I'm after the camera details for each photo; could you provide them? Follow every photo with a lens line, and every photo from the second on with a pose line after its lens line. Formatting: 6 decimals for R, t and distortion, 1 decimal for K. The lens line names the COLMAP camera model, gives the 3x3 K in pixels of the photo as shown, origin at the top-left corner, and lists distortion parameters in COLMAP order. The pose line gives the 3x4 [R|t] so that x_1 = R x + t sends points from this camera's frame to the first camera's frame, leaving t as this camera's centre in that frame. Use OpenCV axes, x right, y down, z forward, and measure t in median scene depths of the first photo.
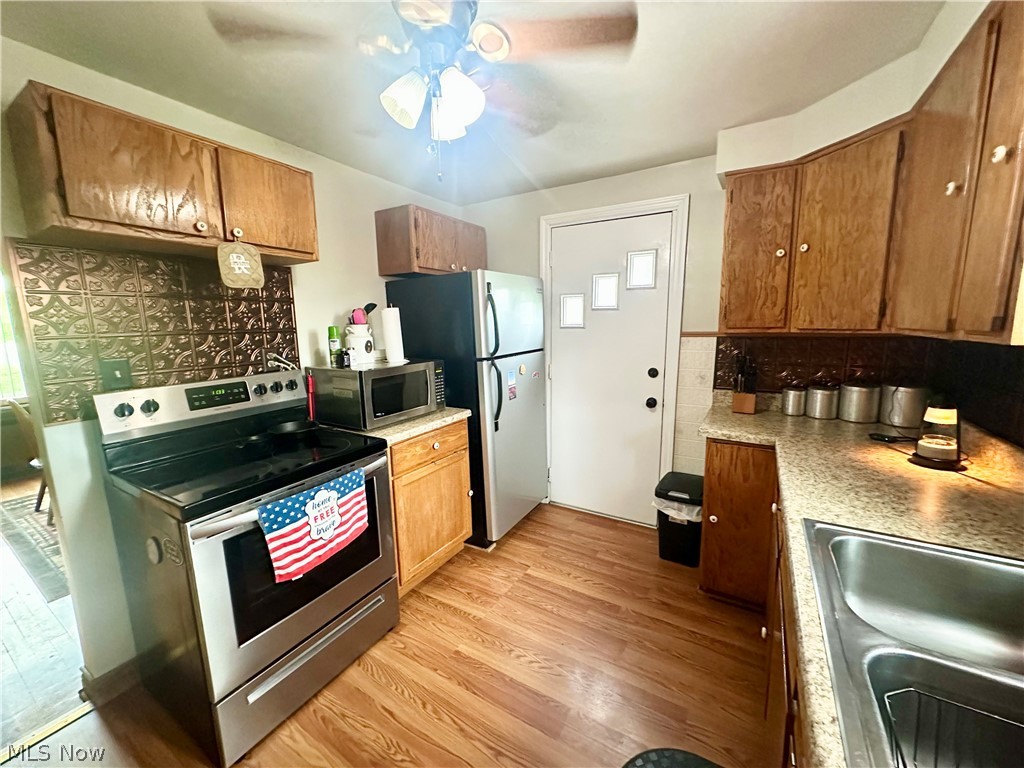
lens RADIAL K [[407.5, 0, 512.5], [0, 407.5, 383.4], [0, 0, 1]] dist [0.001312, 0.000064]
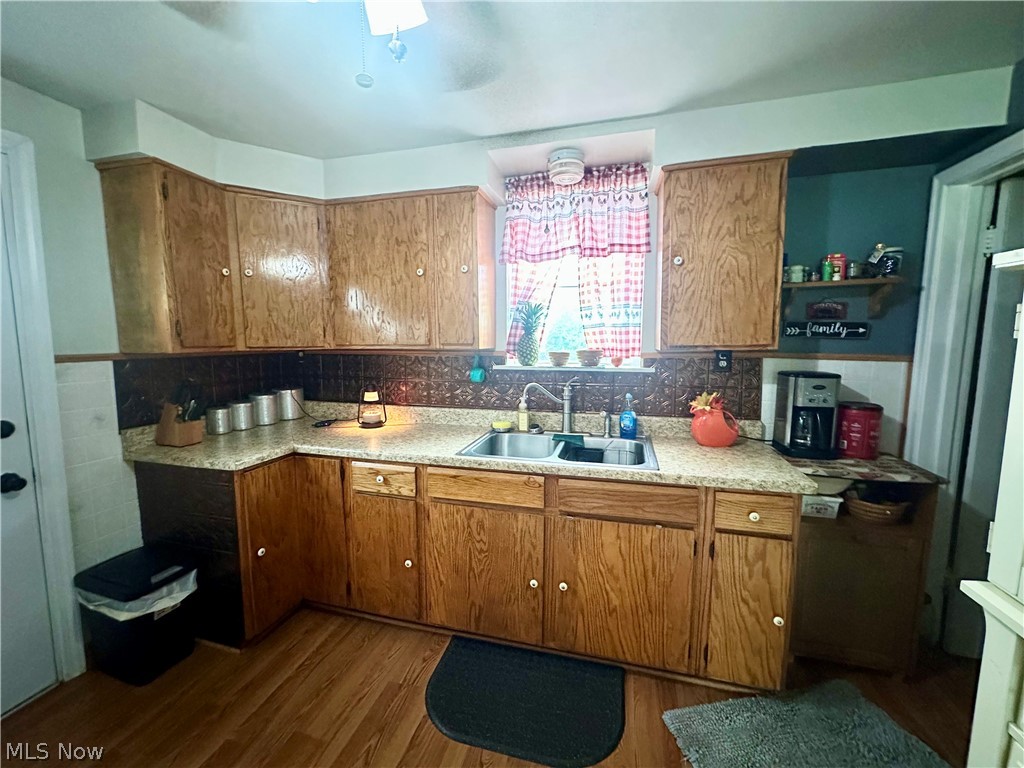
lens RADIAL K [[407.5, 0, 511.3], [0, 407.5, 382.6], [0, 0, 1]] dist [0.001312, 0.000064]
pose [[-0.283039, -0.088279, 0.955037, -0.505399], [0.147116, 0.979975, 0.134184, -0.082232], [-0.947758, 0.178480, -0.264384, 0.627700]]
